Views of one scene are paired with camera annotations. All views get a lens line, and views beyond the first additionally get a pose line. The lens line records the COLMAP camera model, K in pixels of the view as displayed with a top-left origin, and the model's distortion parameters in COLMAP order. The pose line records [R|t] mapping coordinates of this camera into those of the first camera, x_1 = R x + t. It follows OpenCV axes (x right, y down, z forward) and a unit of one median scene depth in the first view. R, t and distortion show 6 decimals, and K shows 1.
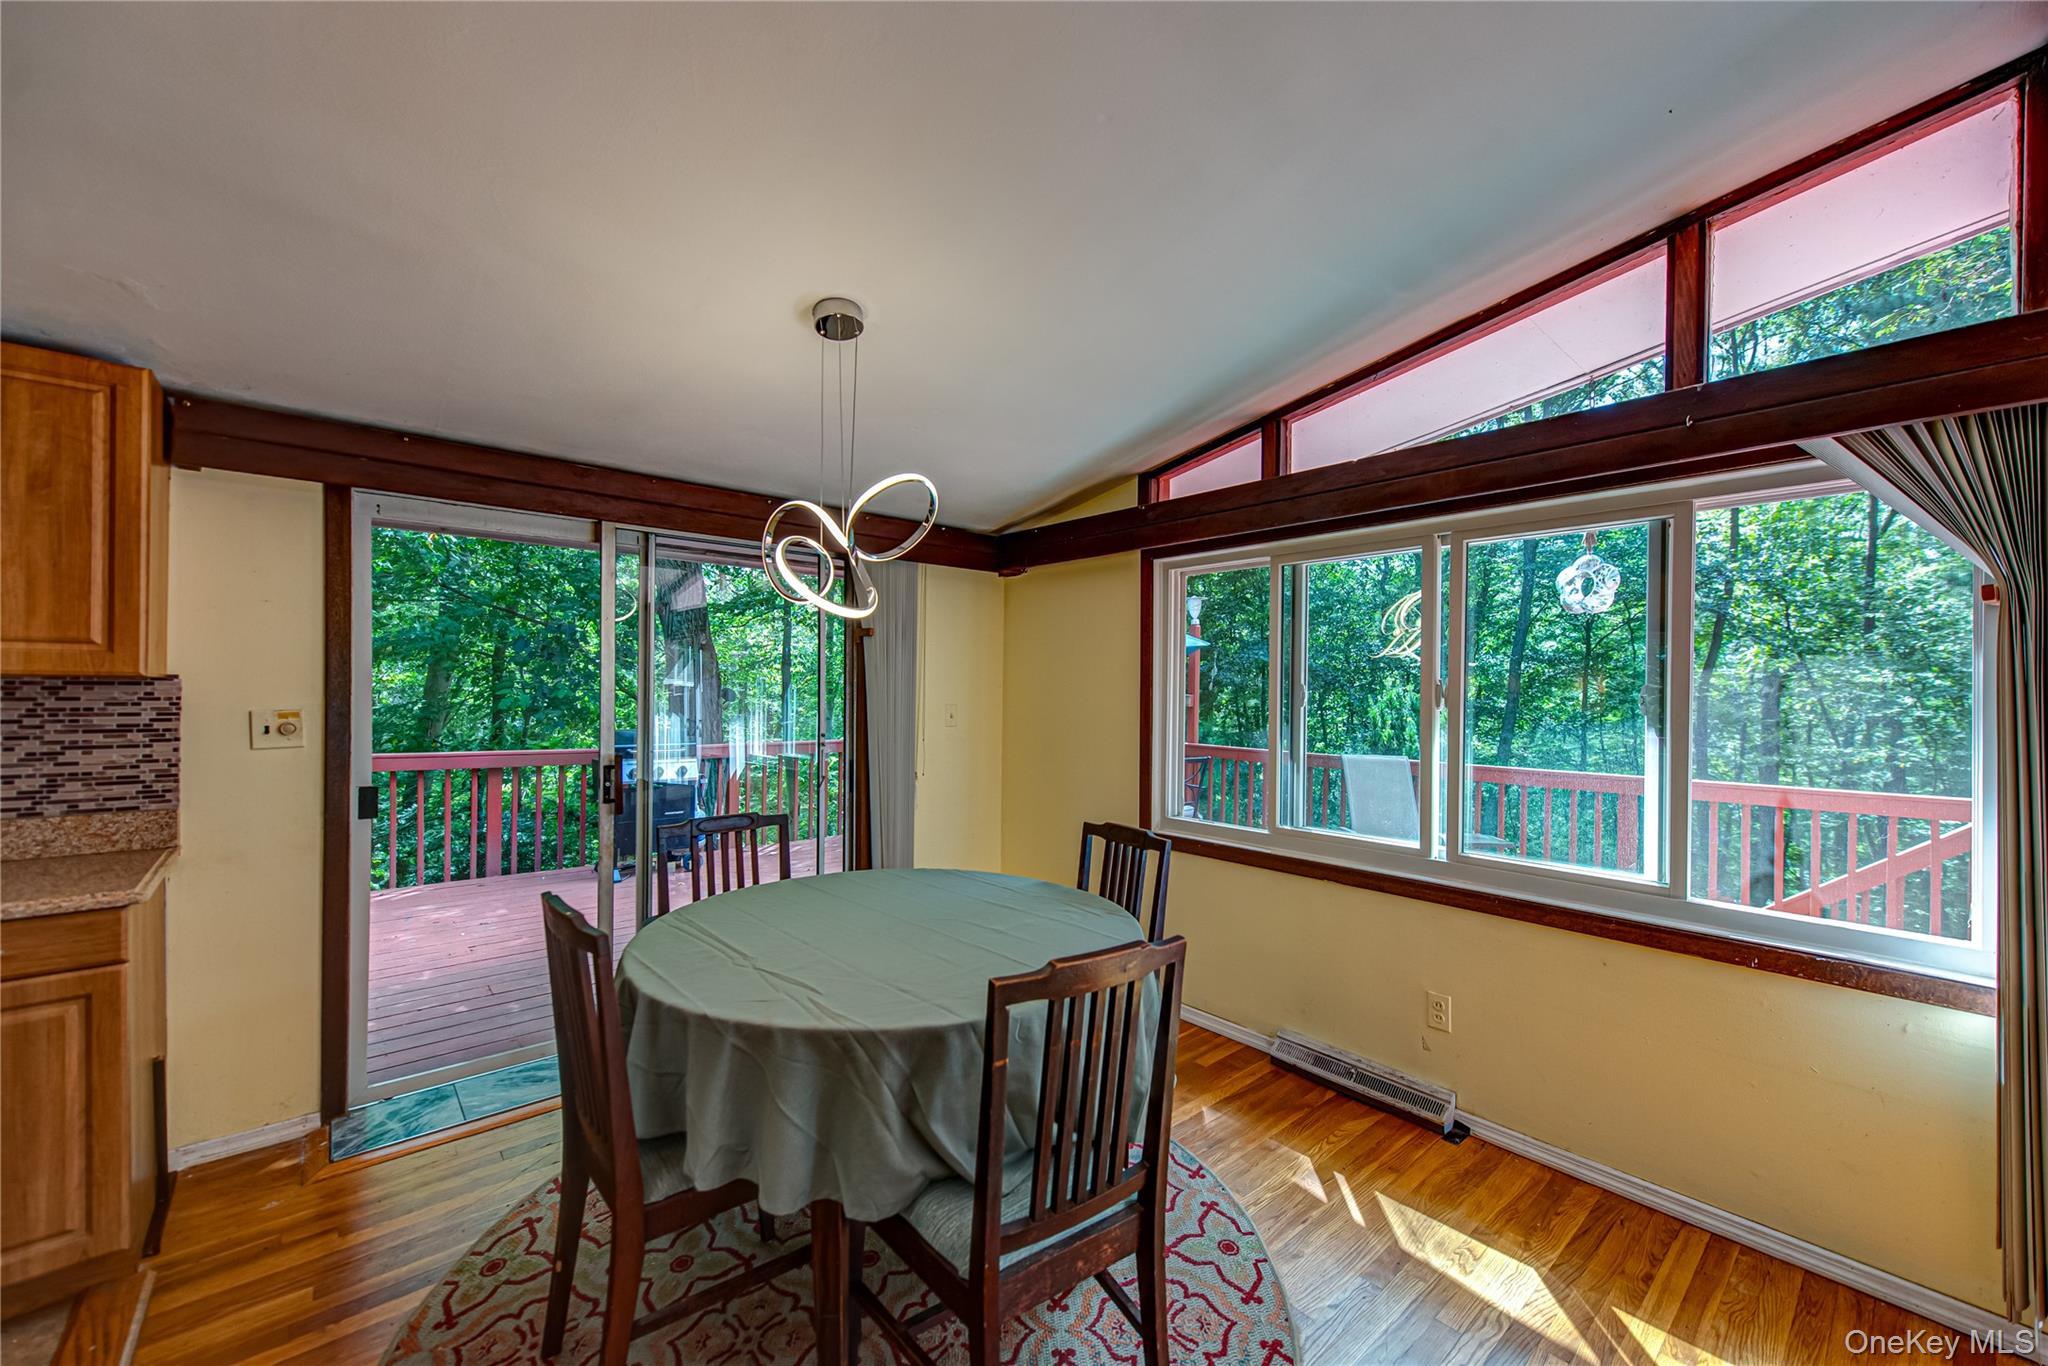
lens RADIAL K [[800.1, 0, 1030.1], [0, 800.1, 688.6], [0, 0, 1]] dist [0.010110, -0.002995]
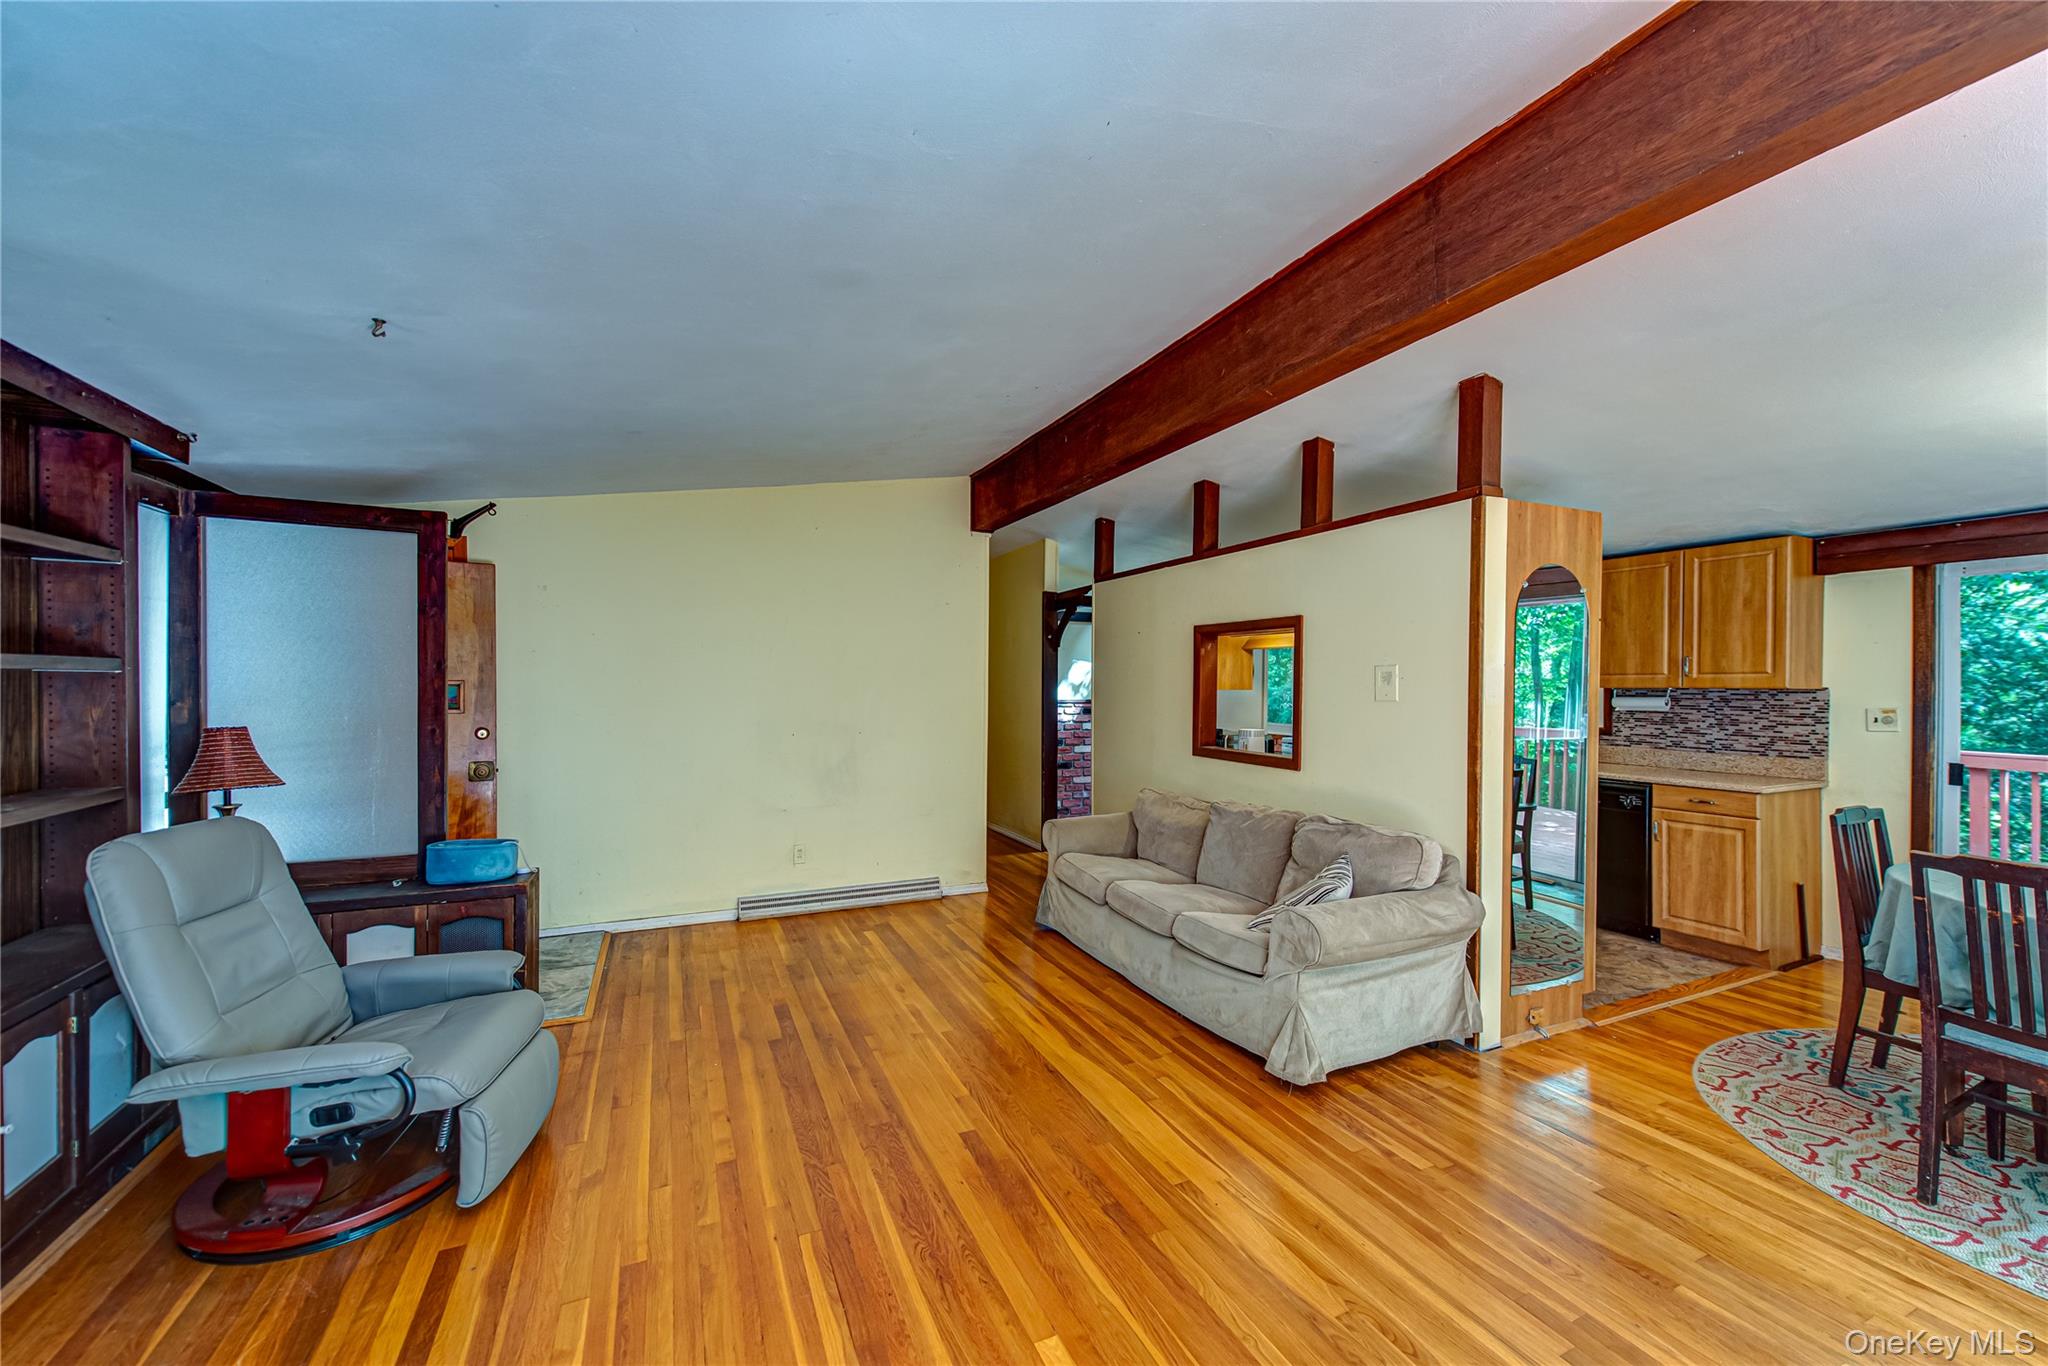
lens RADIAL K [[800.1, 0, 1041.7], [0, 800.1, 691.0], [0, 0, 1]] dist [0.010110, -0.002995]
pose [[-0.275496, -0.004623, -0.961291, 1.259726], [-0.006847, 0.999973, -0.002847, 0.008309], [0.961278, 0.005797, -0.275520, -0.224466]]
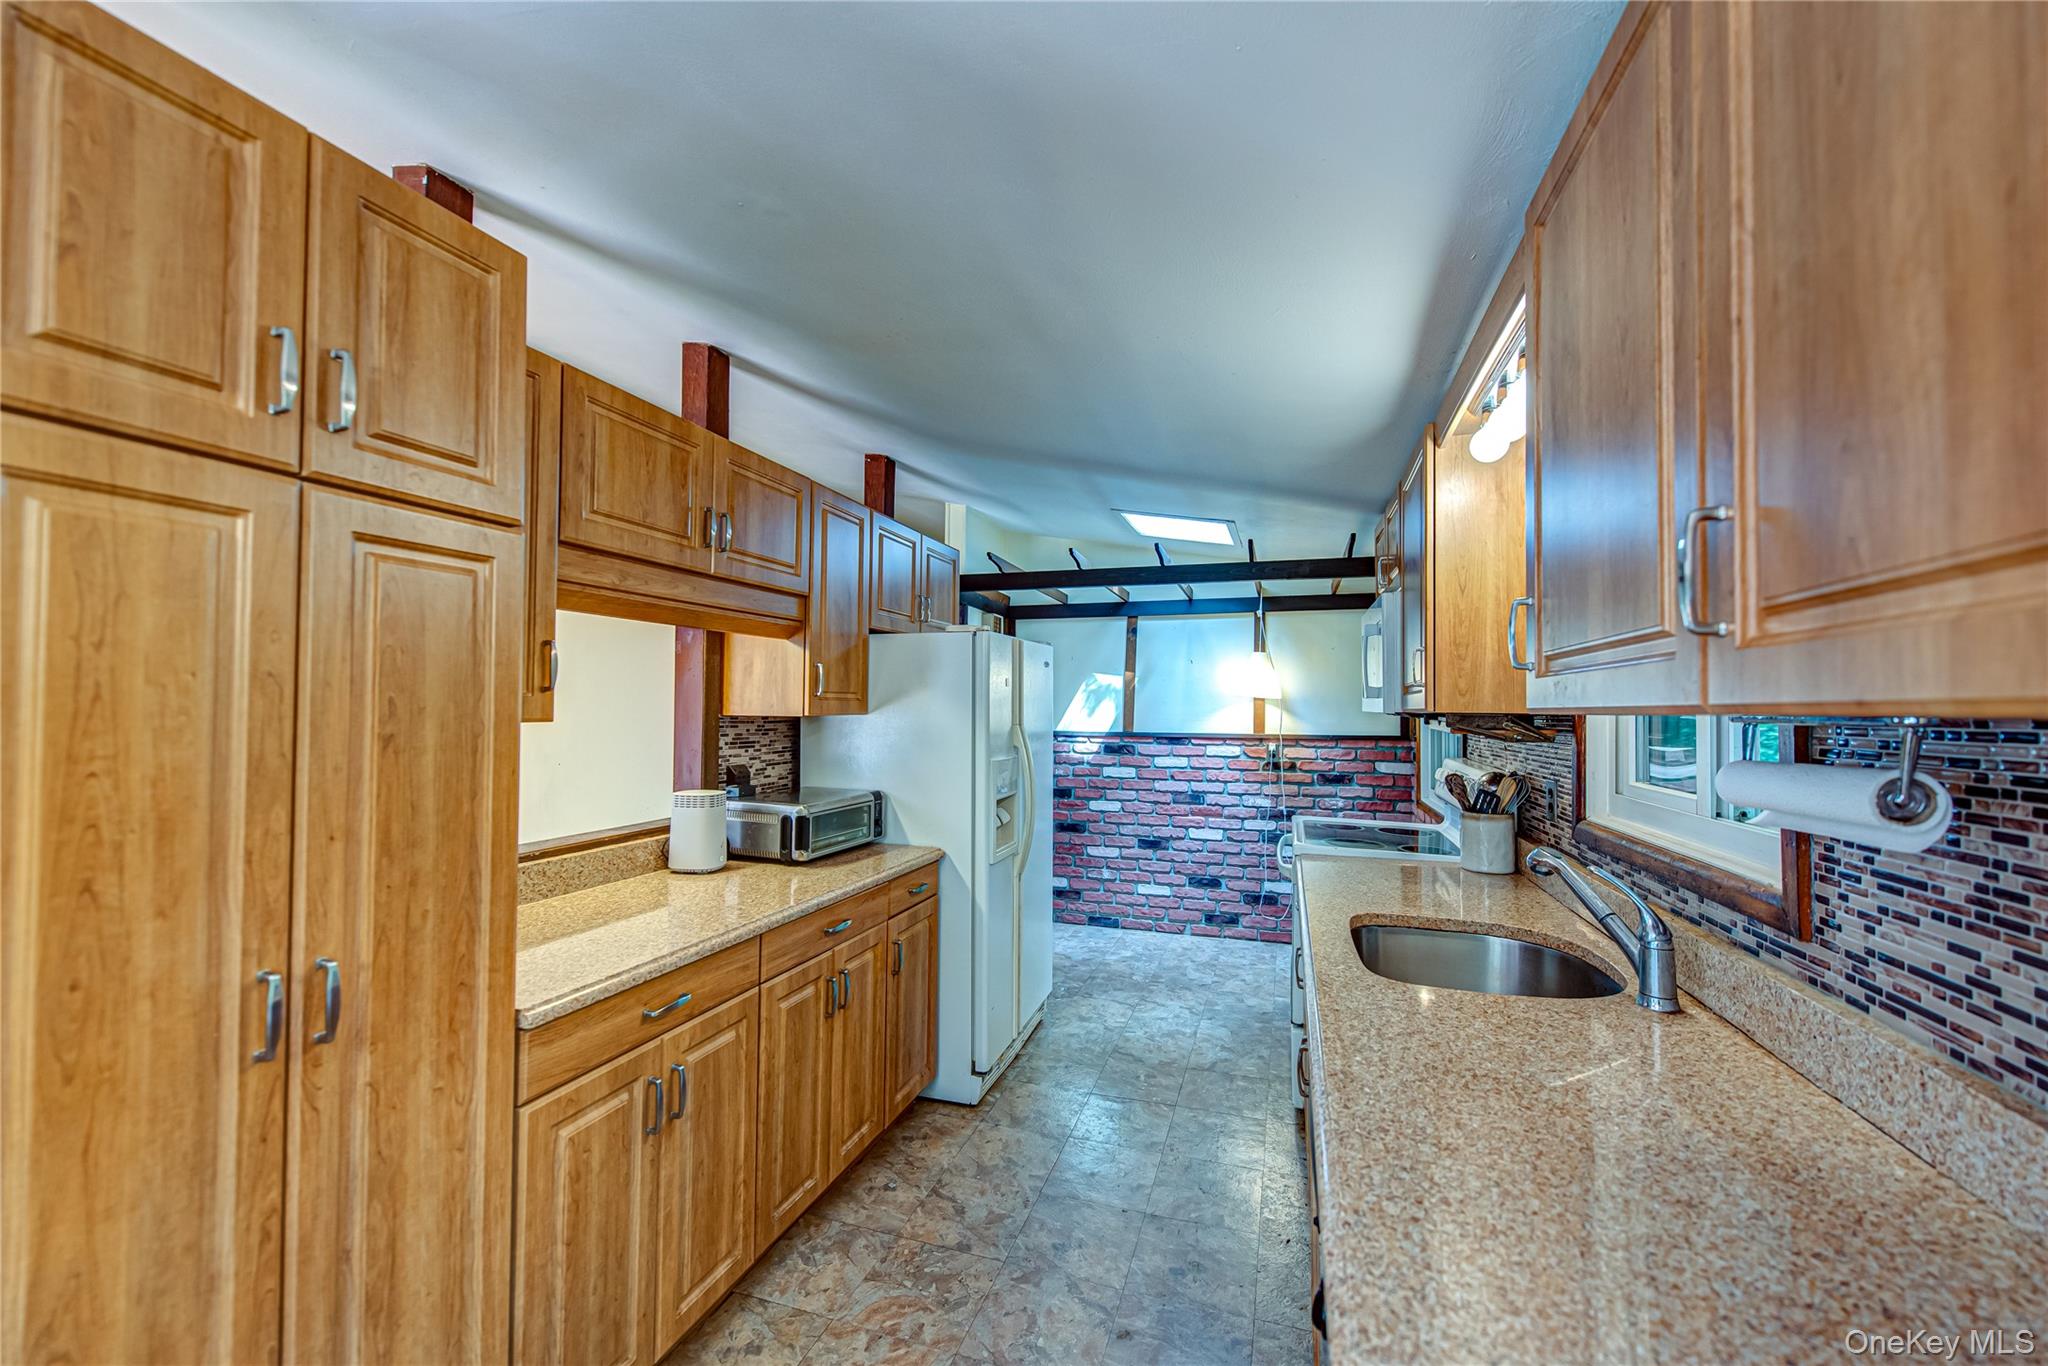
lens RADIAL K [[800.1, 0, 1030.9], [0, 800.1, 688.3], [0, 0, 1]] dist [0.010110, -0.002995]
pose [[-0.857197, -0.031786, -0.514007, -0.782950], [-0.016756, 0.999286, -0.033852, -0.011940], [0.514716, -0.020405, -0.857118, 0.924167]]
